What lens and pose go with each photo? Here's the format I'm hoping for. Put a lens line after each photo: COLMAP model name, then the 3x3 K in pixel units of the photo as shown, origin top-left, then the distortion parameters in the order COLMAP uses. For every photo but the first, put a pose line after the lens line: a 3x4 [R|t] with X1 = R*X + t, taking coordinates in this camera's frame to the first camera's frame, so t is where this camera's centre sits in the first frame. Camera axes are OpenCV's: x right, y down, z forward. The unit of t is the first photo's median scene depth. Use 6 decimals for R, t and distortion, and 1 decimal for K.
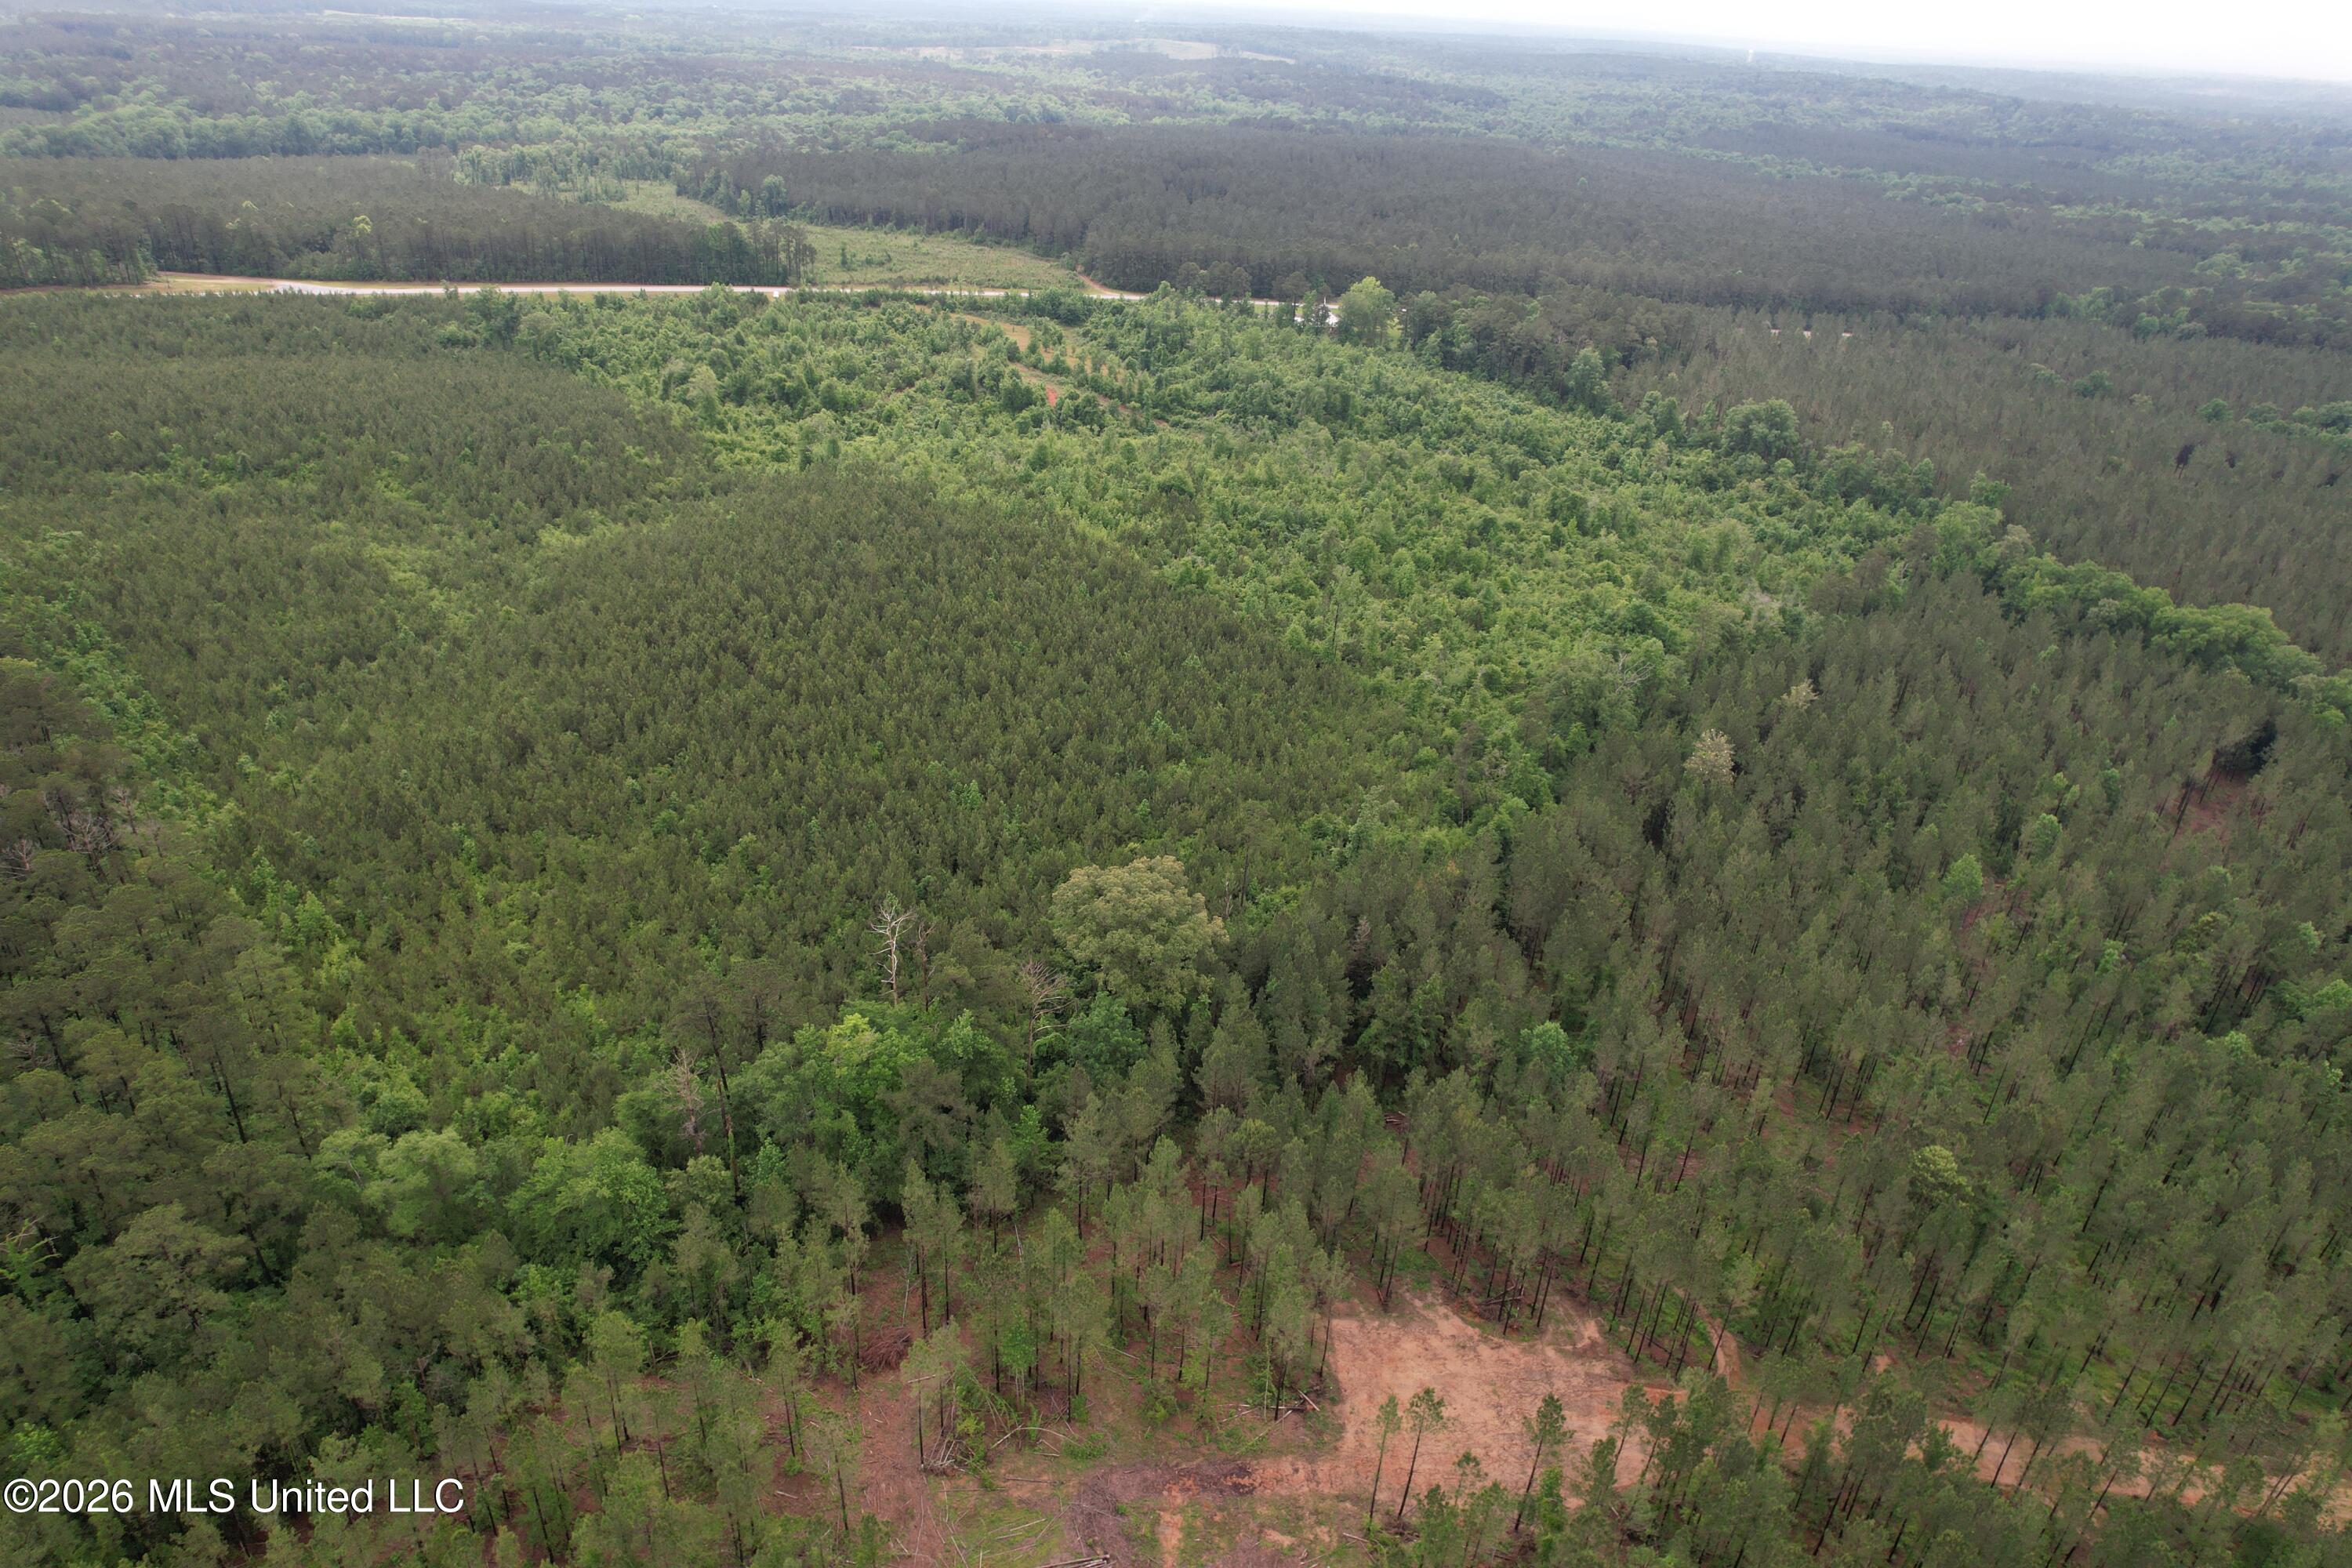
lens RADIAL K [[1499.9, 0, 1182.0], [0, 1499.9, 794.2], [0, 0, 1]] dist [-0.076054, 0.069931]
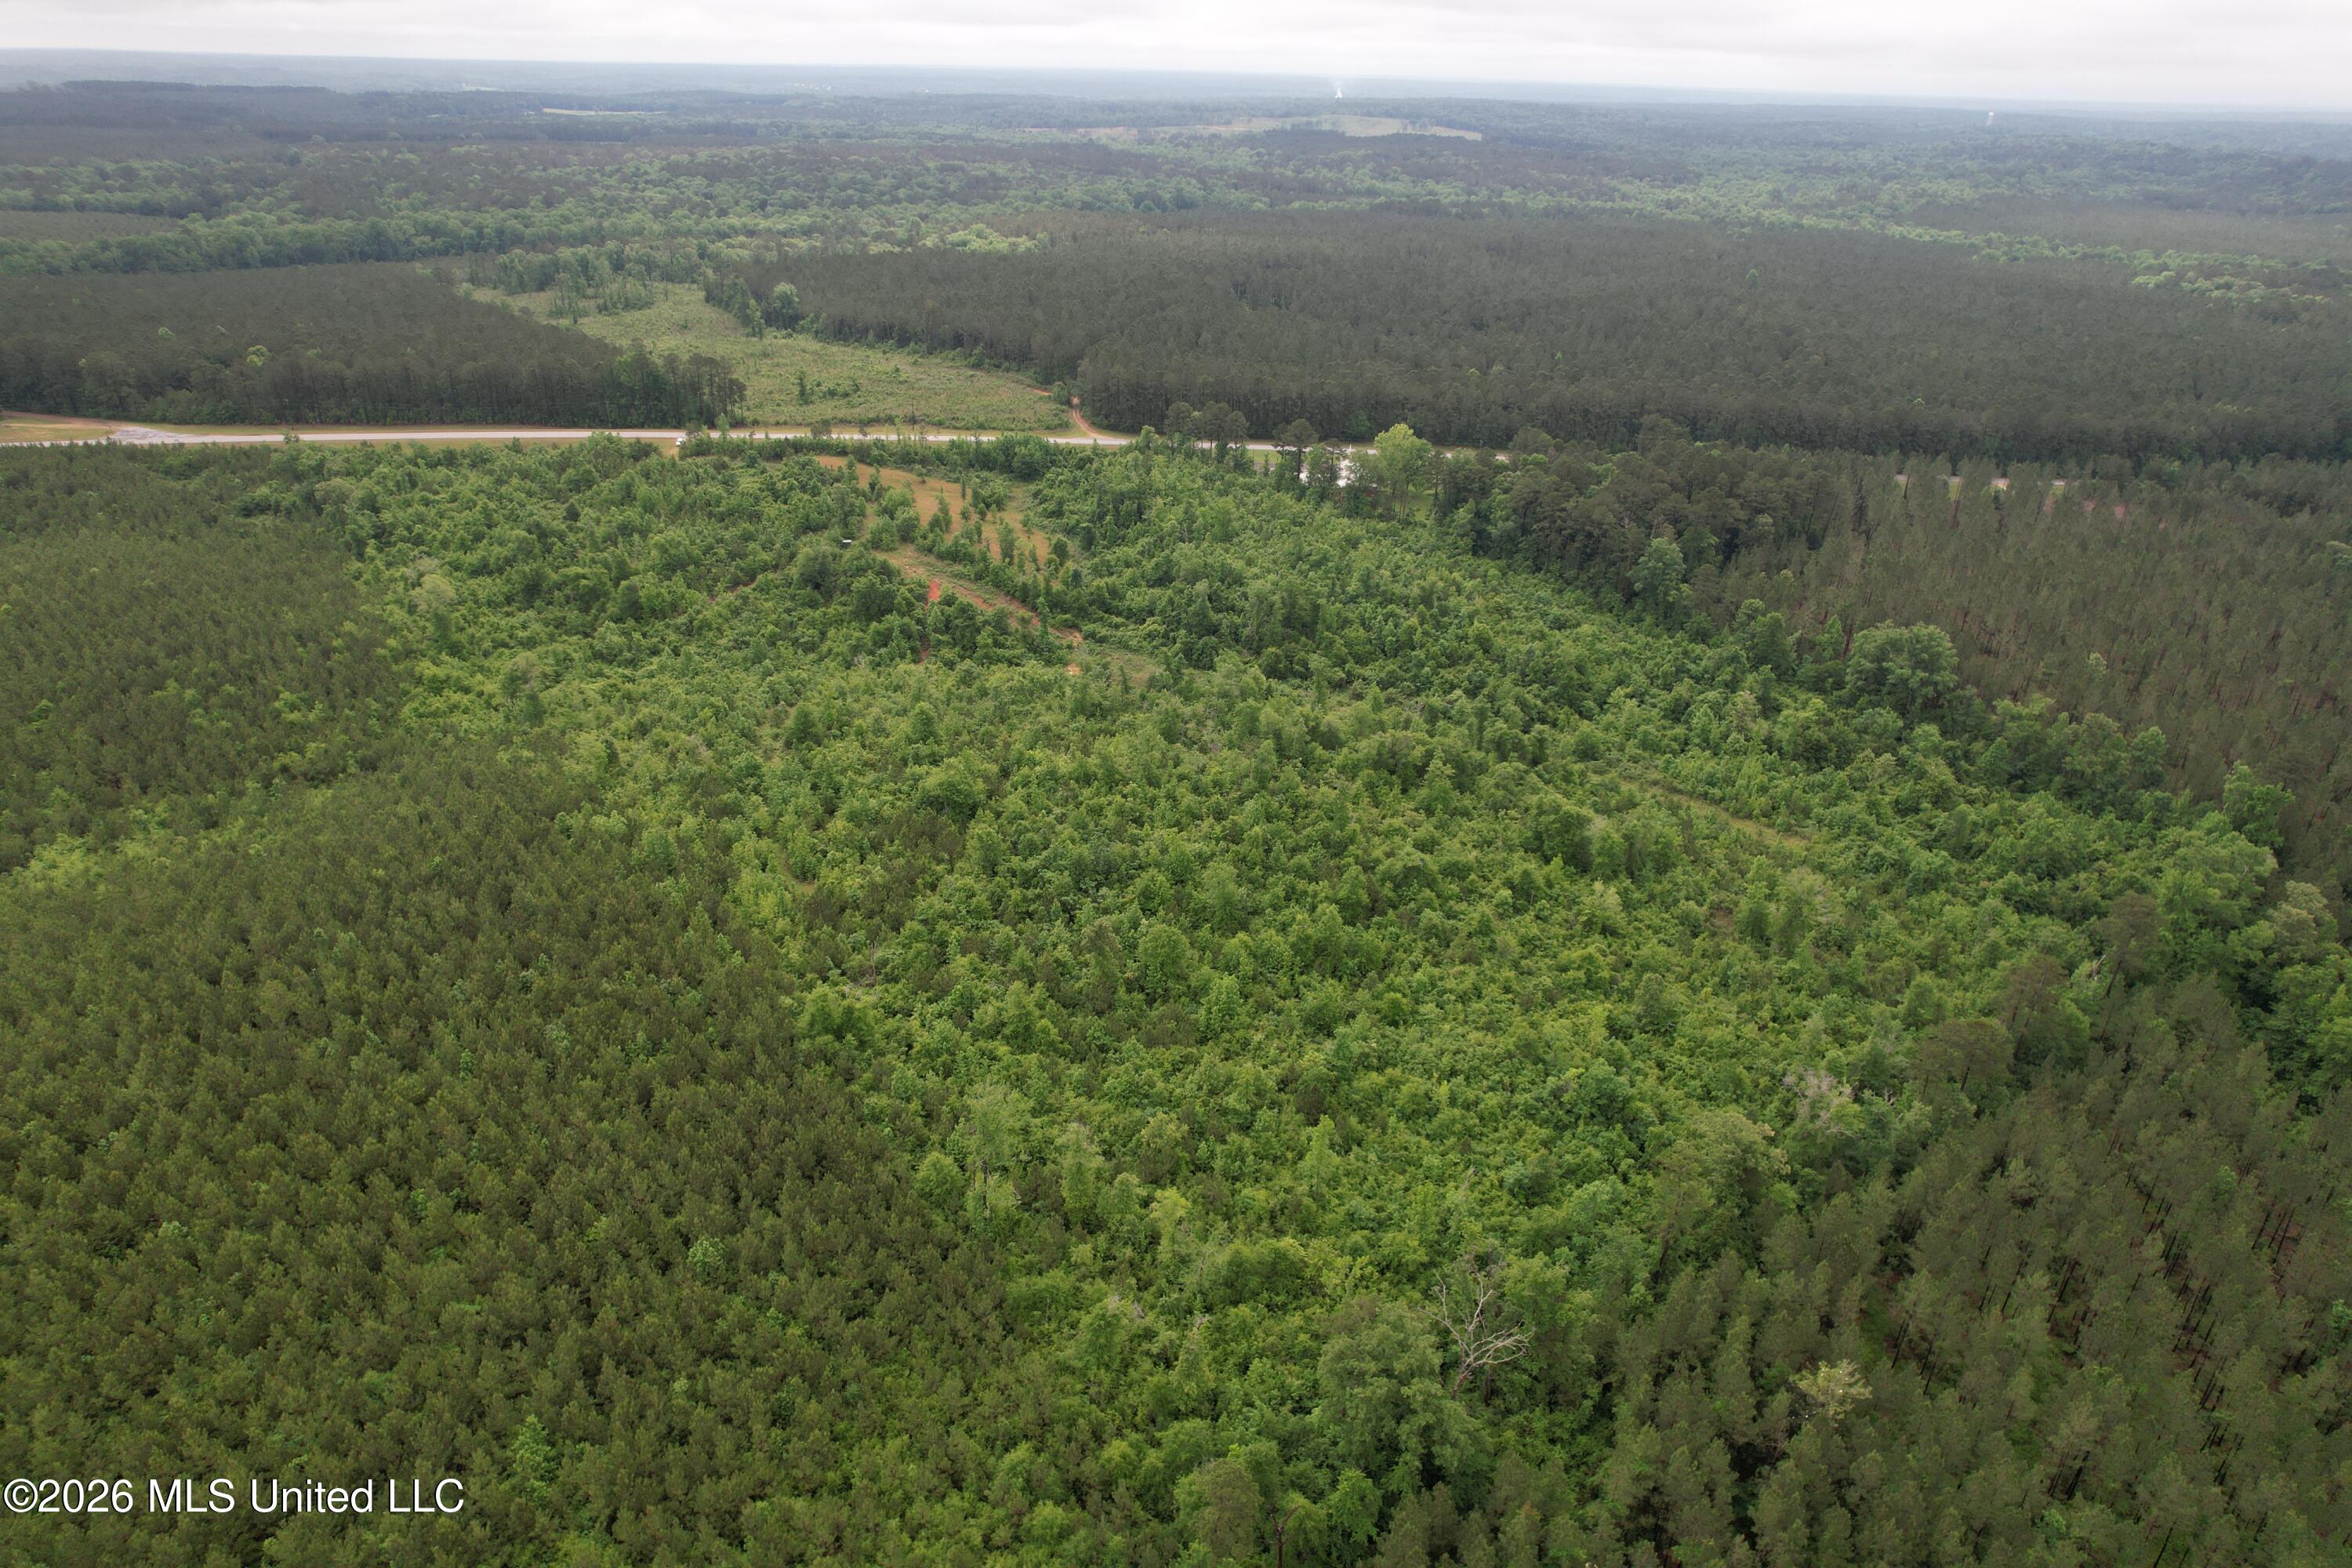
lens RADIAL K [[1499.9, 0, 1177.3], [0, 1499.9, 794.0], [0, 0, 1]] dist [-0.076054, 0.069931]
pose [[0.990261, 0.037308, -0.134134, 0.125331], [-0.042970, 0.998293, -0.039565, -0.121600], [0.132429, 0.044944, 0.990173, 0.225721]]
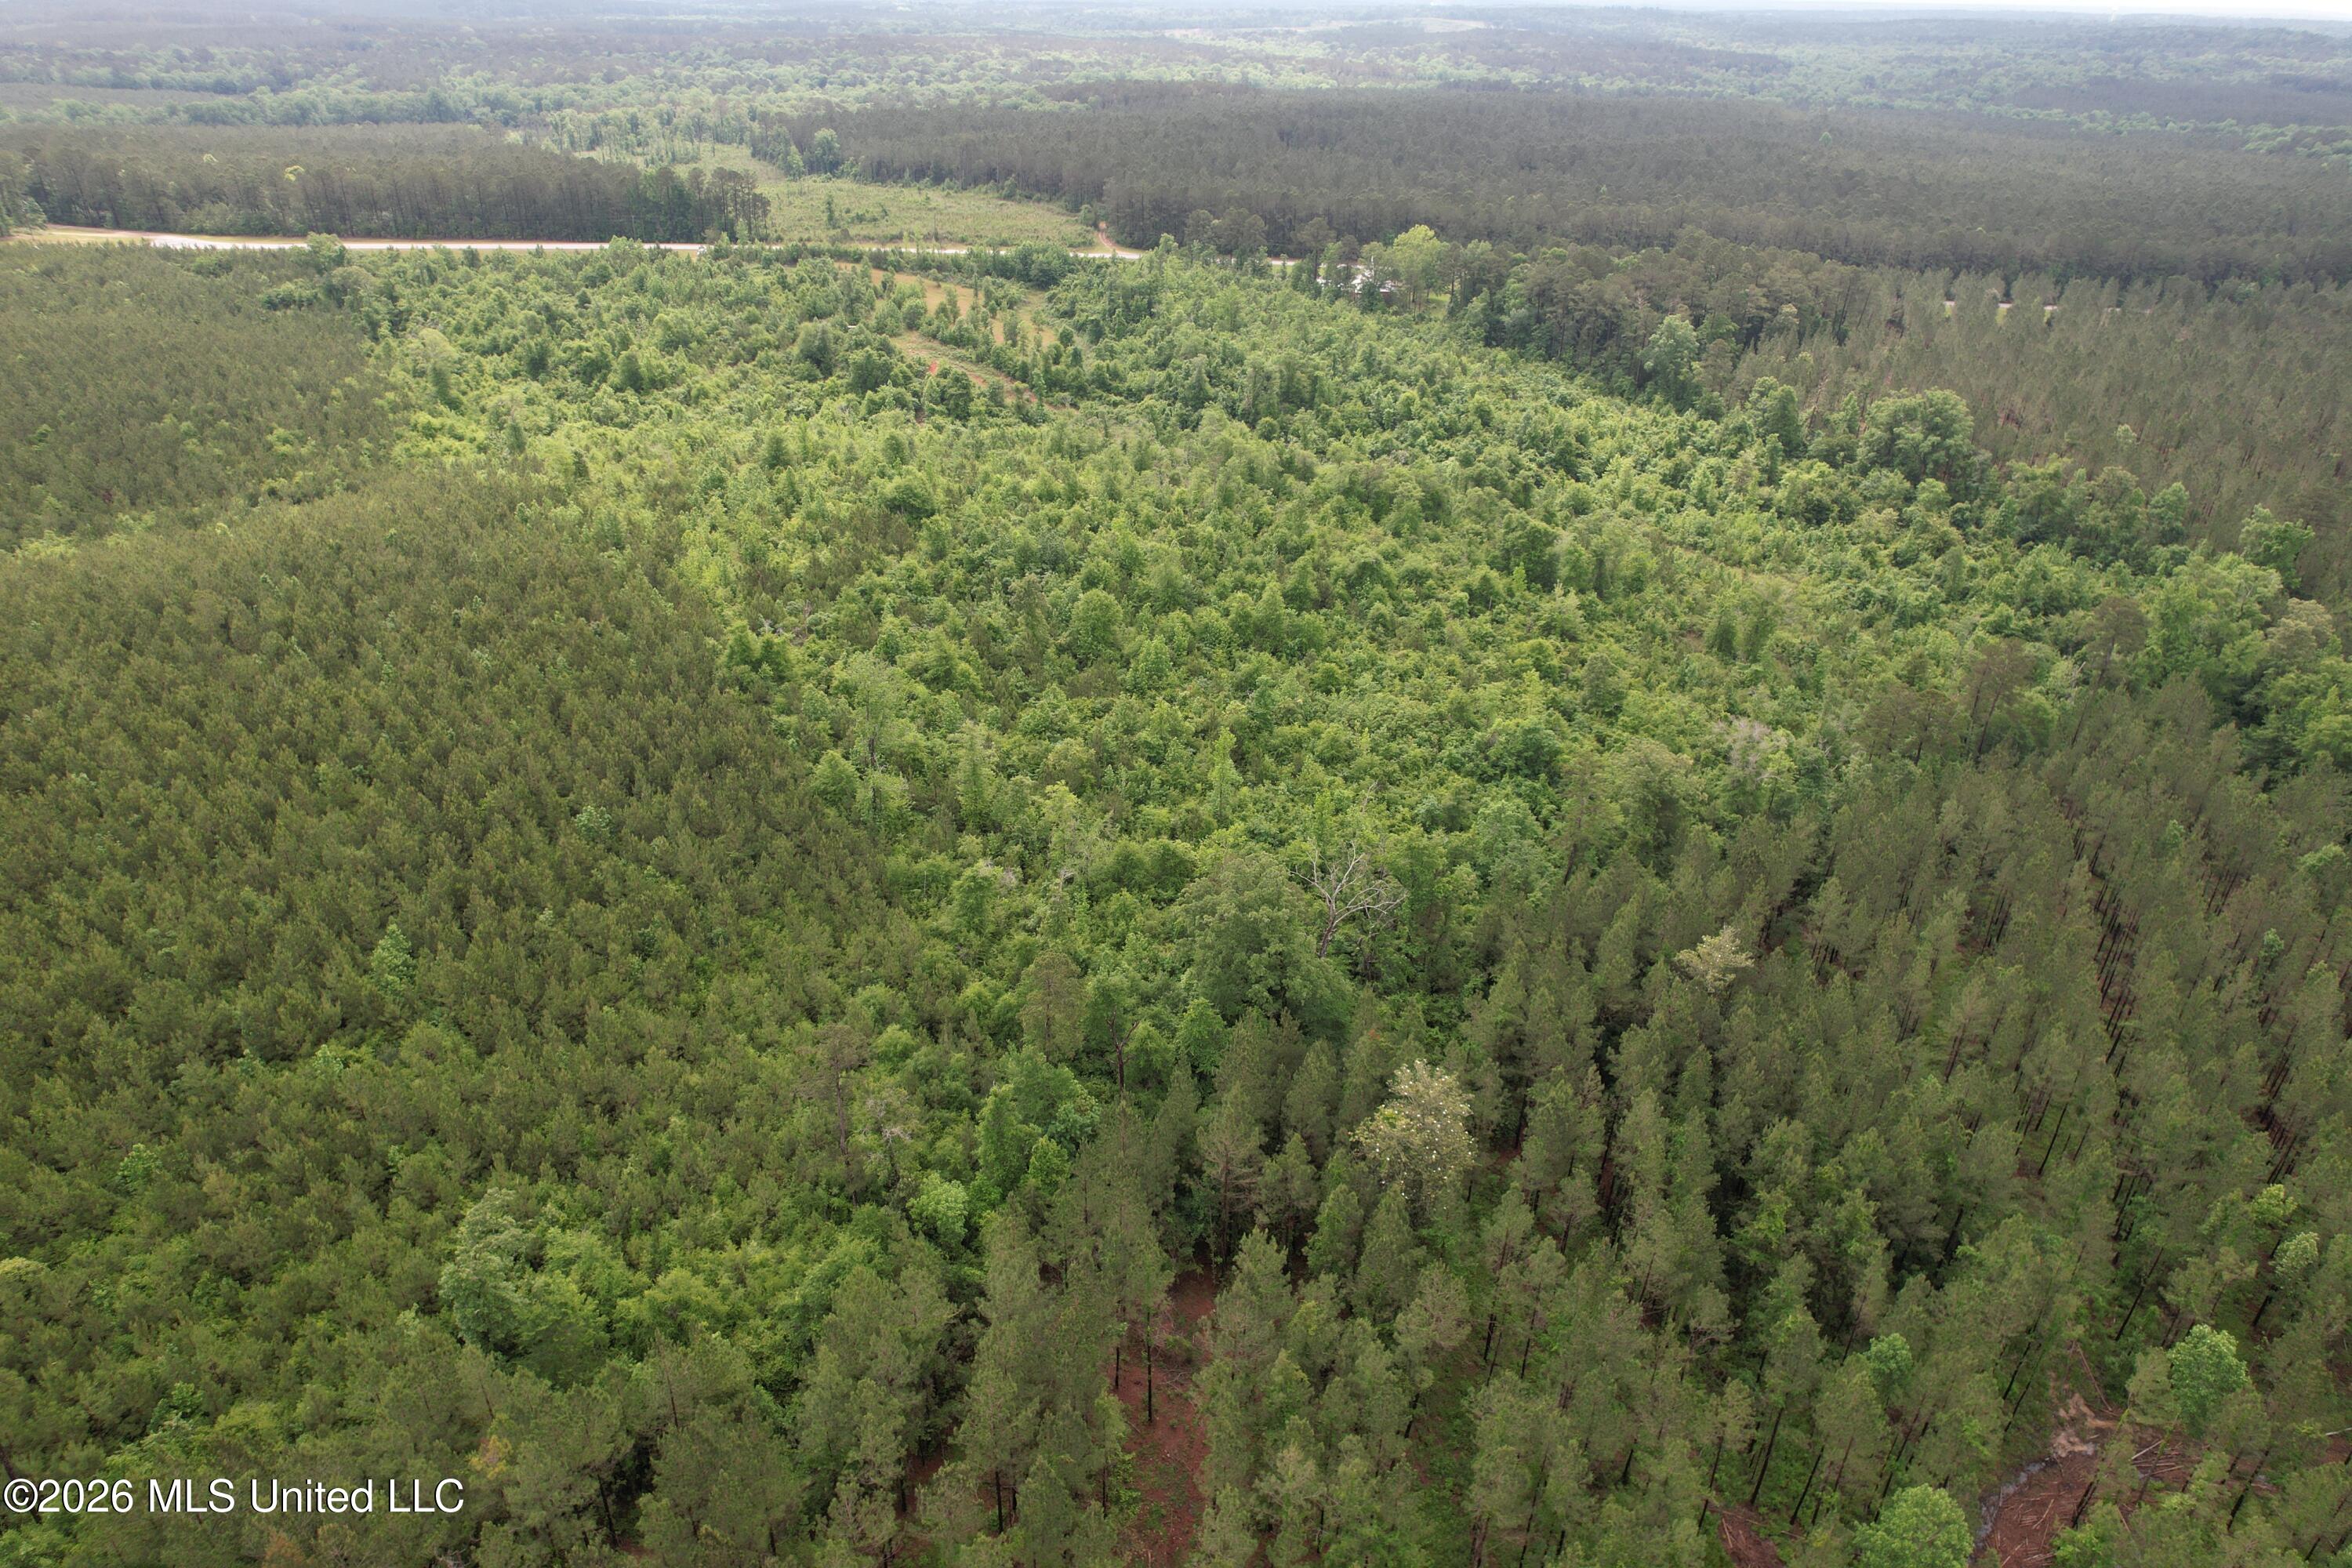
lens RADIAL K [[1499.9, 0, 1176.9], [0, 1499.9, 791.7], [0, 0, 1]] dist [-0.076054, 0.069931]
pose [[0.981487, 0.062392, -0.181082, 0.162884], [-0.062346, 0.998037, 0.005954, -0.056855], [0.181098, 0.005446, 0.983450, 0.236941]]
